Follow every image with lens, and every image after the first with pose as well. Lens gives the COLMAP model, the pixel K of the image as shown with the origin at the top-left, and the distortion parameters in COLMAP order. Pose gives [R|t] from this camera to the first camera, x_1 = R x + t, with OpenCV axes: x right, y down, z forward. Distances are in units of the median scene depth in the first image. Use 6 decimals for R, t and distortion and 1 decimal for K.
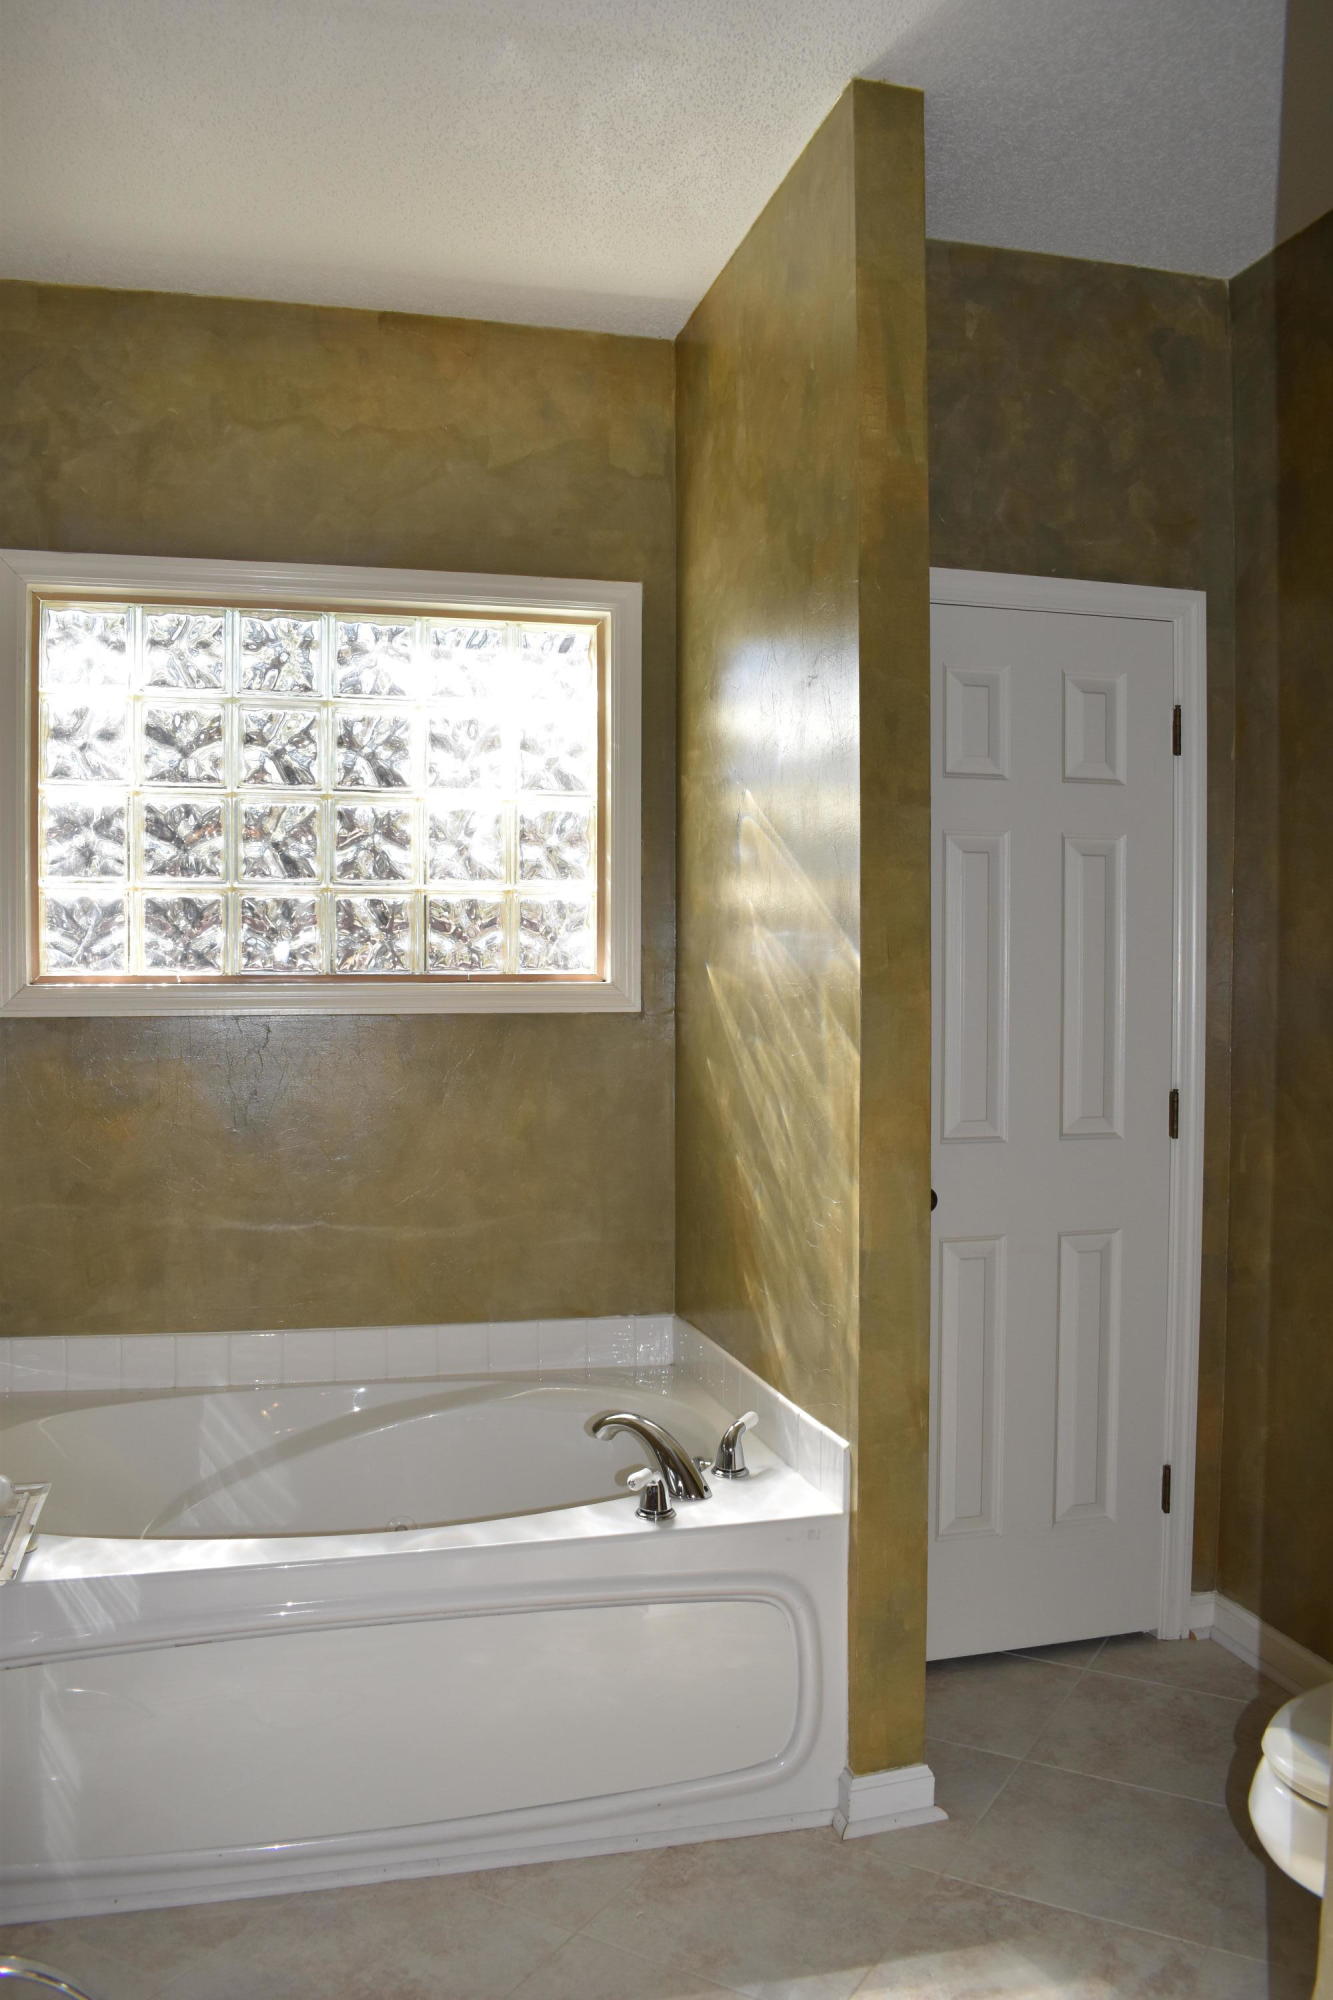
lens RADIAL K [[1583.5, 0, 664.6], [0, 1583.5, 1005.1], [0, 0, 1]] dist [-0.091661, 0.018157]
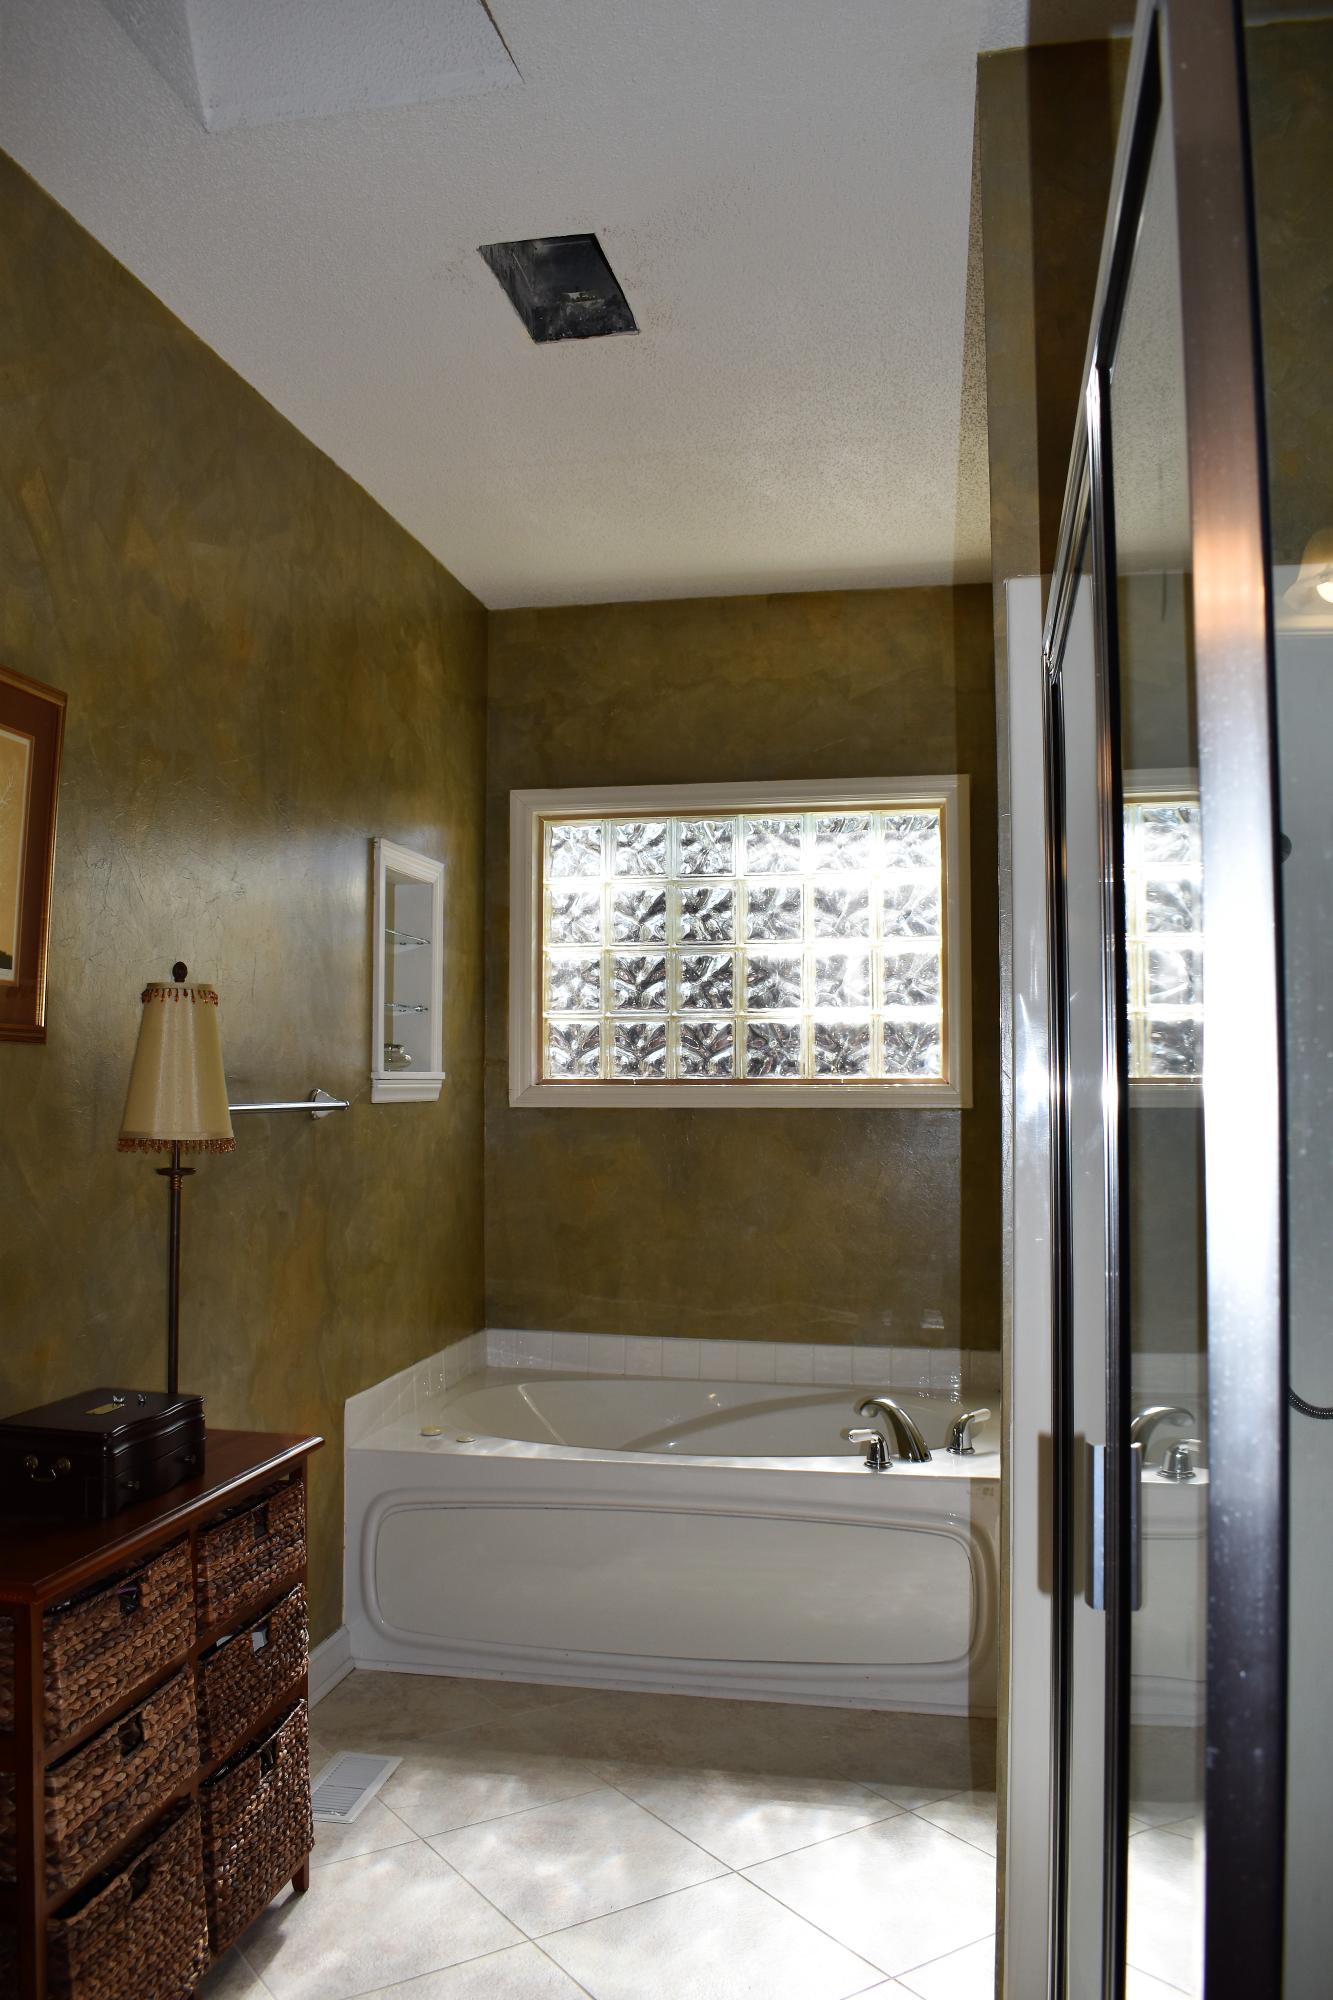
lens RADIAL K [[1583.5, 0, 666.7], [0, 1583.5, 993.7], [0, 0, 1]] dist [-0.091661, 0.018157]
pose [[0.903756, -0.024861, -0.427326, 0.321792], [-0.007981, 0.997160, -0.074893, 0.010443], [0.427974, 0.071095, 0.900990, -0.267801]]
